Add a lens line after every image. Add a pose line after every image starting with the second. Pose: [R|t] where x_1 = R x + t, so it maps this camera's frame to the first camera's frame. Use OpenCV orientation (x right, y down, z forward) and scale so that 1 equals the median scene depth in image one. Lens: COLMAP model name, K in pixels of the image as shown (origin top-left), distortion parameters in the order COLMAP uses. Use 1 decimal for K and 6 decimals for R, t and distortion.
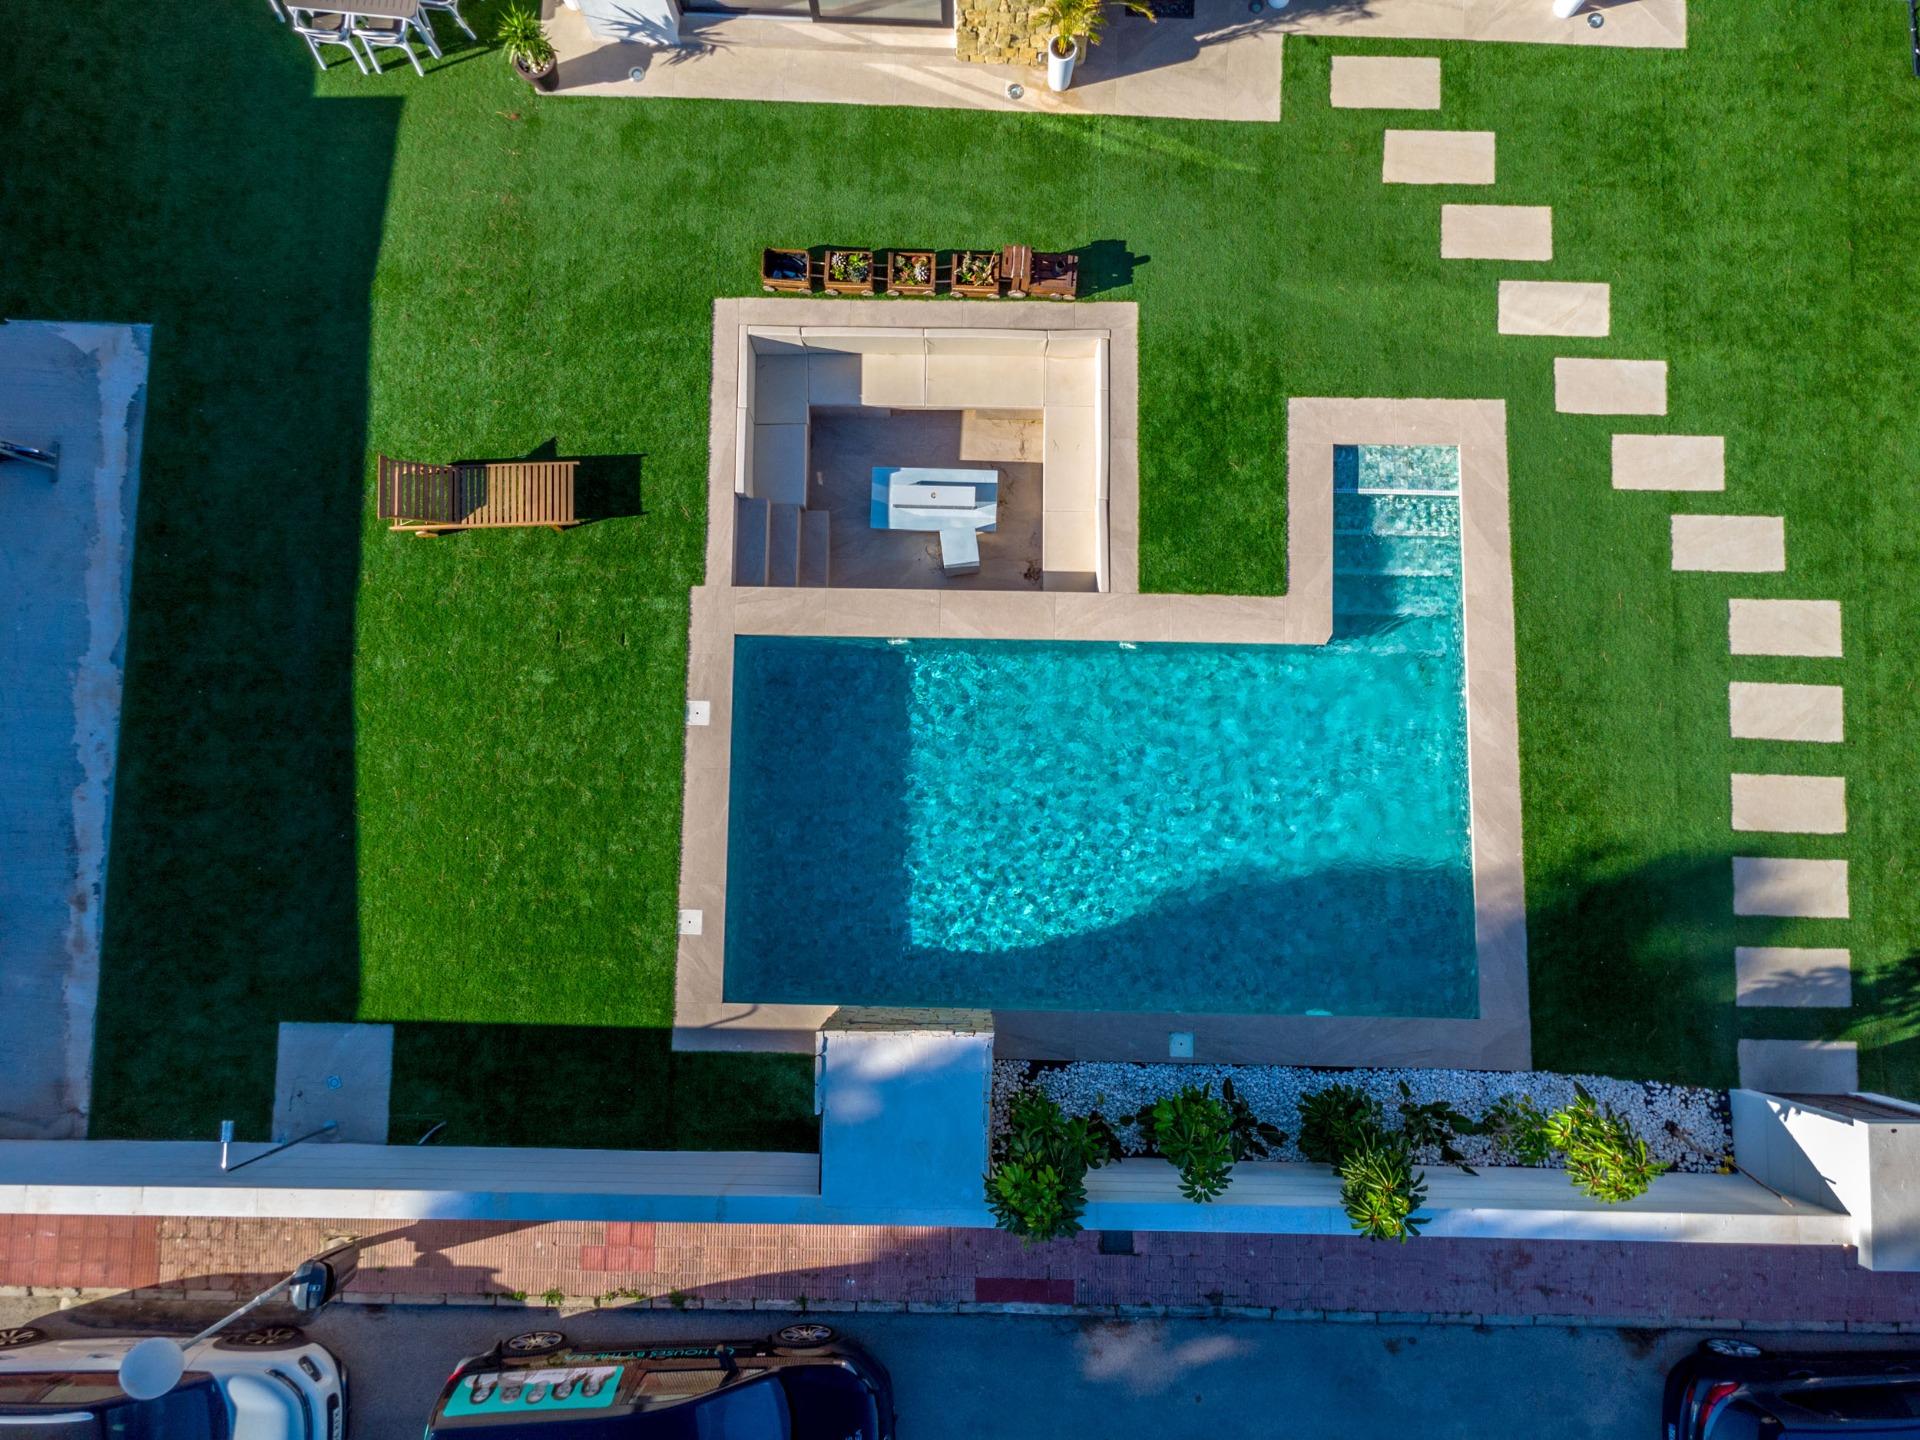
lens RADIAL K [[1353.8, 0, 950.2], [0, 1353.8, 715.9], [0, 0, 1]] dist [0.007596, 0.002890]
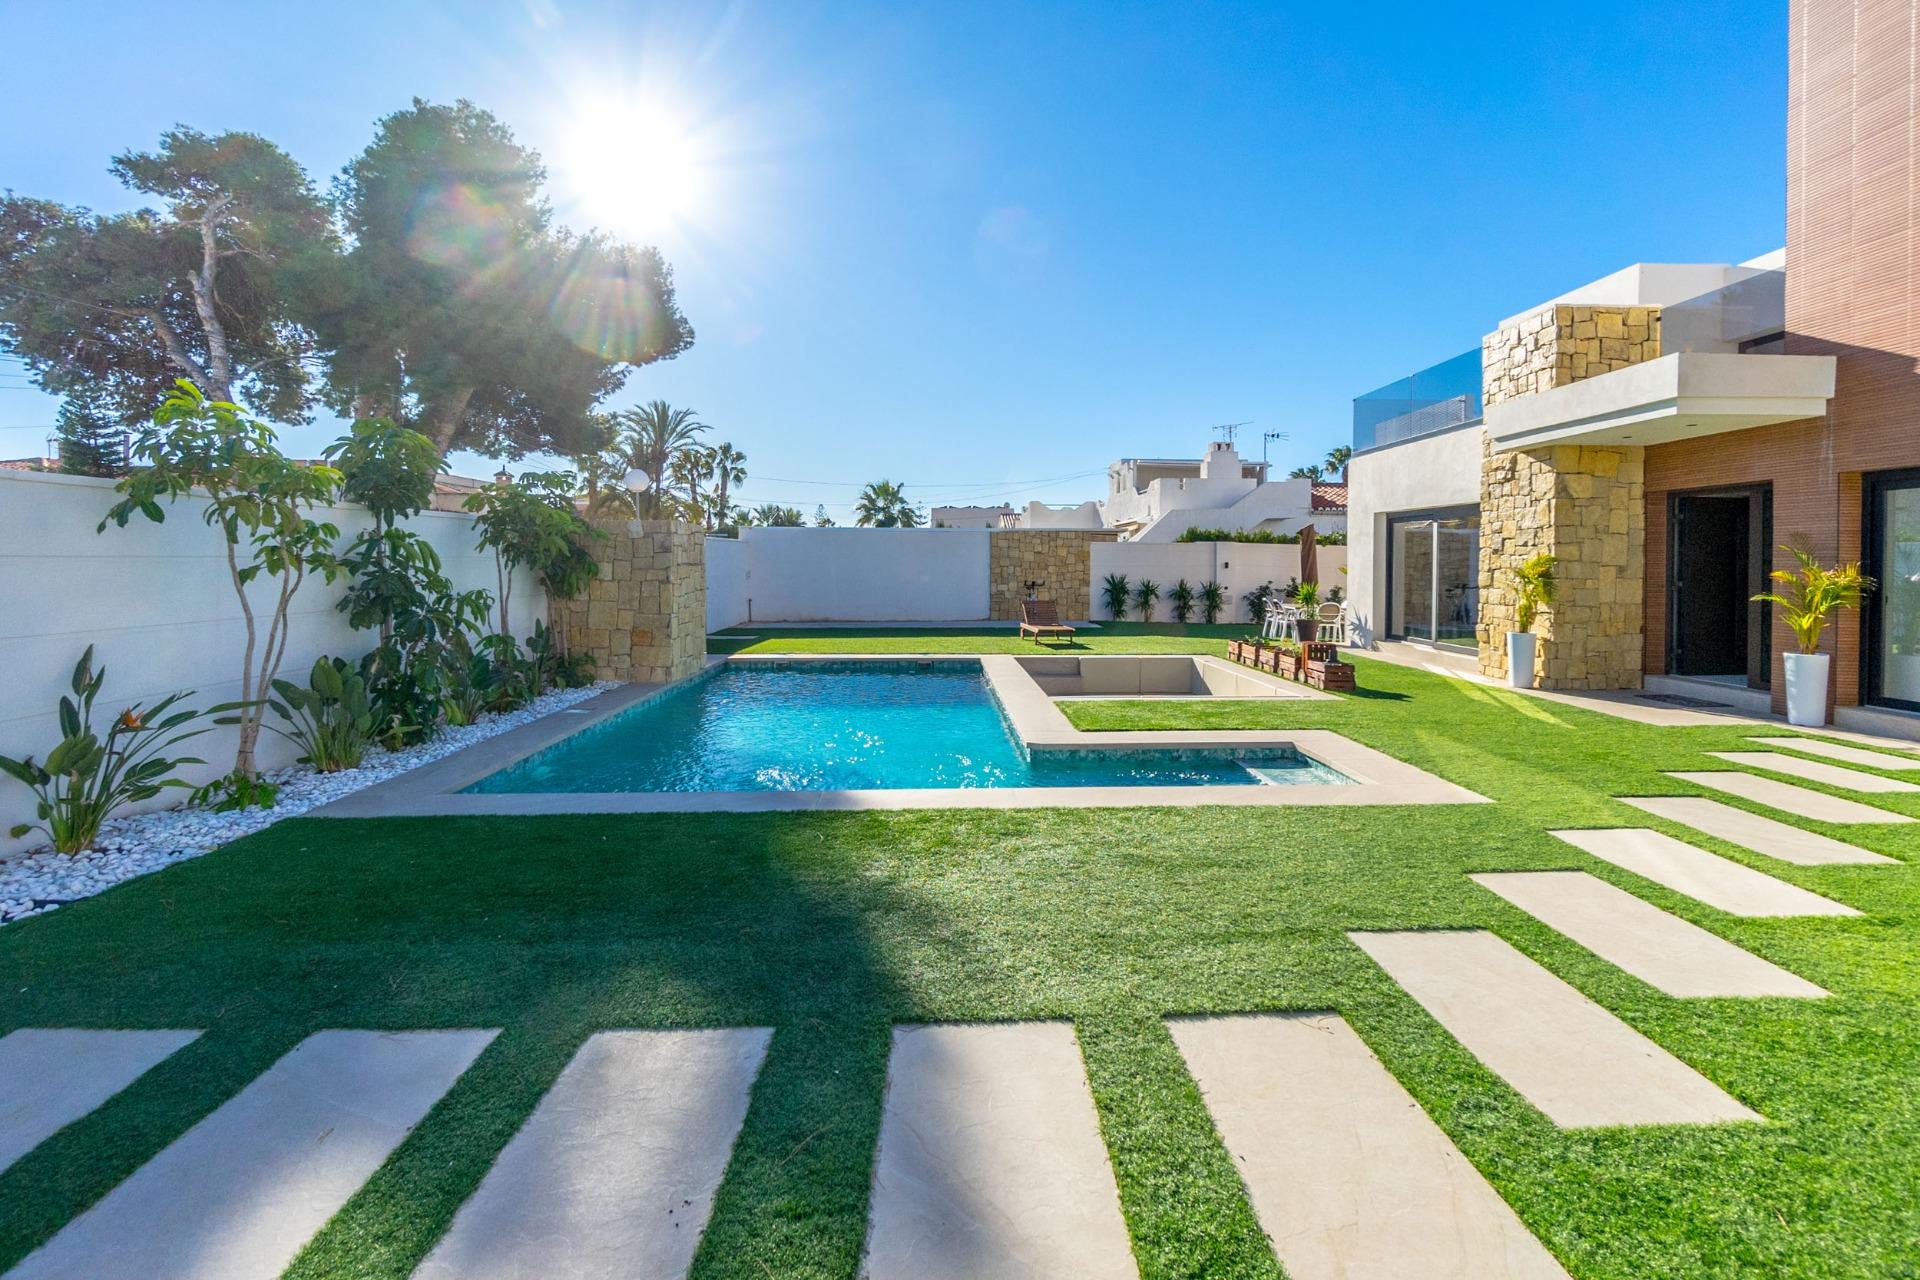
lens RADIAL K [[847.5, 0, 946.4], [0, 847.5, 568.0], [0, 0, 1]] dist [-0.002170, -0.002309]
pose [[0.035099, 0.014897, -0.999273, 0.762410], [-0.994721, 0.096993, -0.033494, 0.000315], [0.096423, 0.995174, 0.018223, 0.882194]]
